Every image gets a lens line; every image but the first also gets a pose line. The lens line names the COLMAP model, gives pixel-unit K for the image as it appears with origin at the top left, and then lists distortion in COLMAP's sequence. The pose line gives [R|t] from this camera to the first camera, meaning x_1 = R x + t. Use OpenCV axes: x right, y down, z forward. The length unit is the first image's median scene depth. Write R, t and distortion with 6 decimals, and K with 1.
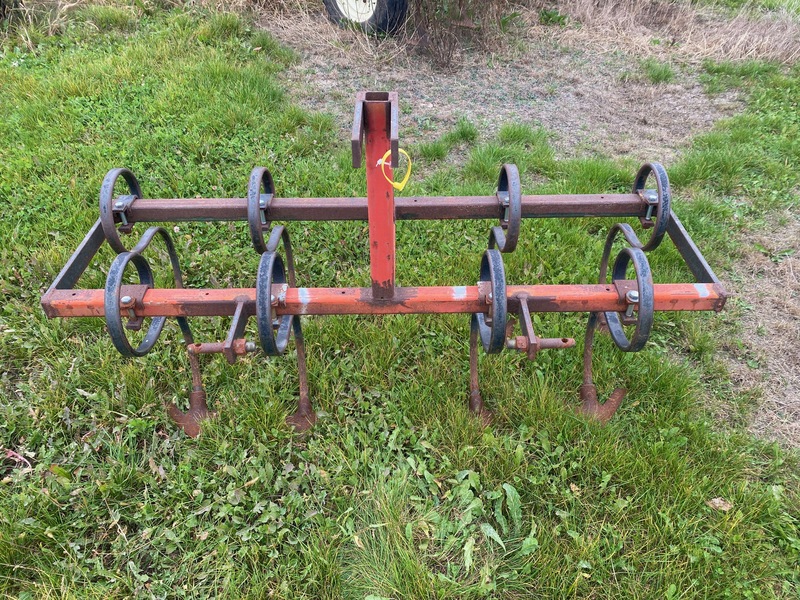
lens RADIAL K [[606.4, 0, 402.6], [0, 606.4, 295.1], [0, 0, 1]] dist [0.000353, -0.015592]
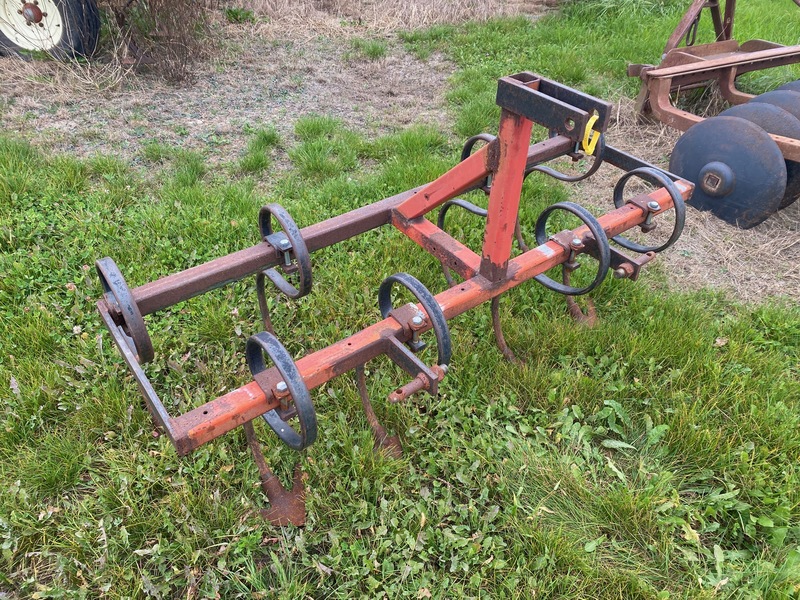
lens RADIAL K [[606.4, 0, 401.0], [0, 606.4, 298.4], [0, 0, 1]] dist [0.000353, -0.015592]
pose [[0.799344, -0.358976, 0.481856, -0.509180], [0.355816, 0.928992, 0.101828, -0.097852], [-0.484194, 0.090057, 0.870313, 0.149626]]
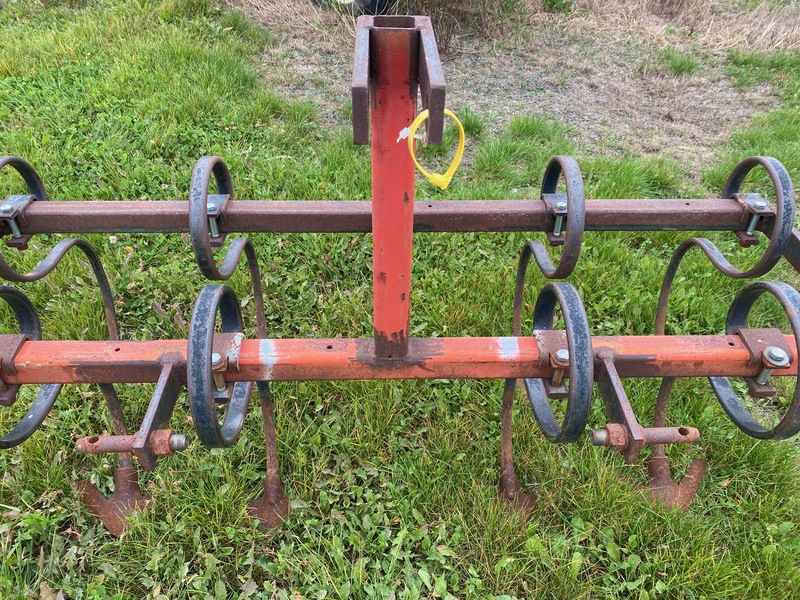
lens RADIAL K [[606.4, 0, 399.4], [0, 606.4, 299.1], [0, 0, 1]] dist [0.000353, -0.015592]
pose [[0.999650, 0.003908, 0.026164, -0.030966], [-0.003943, 0.999991, 0.001281, -0.043811], [-0.026159, -0.001384, 0.999657, 0.268705]]
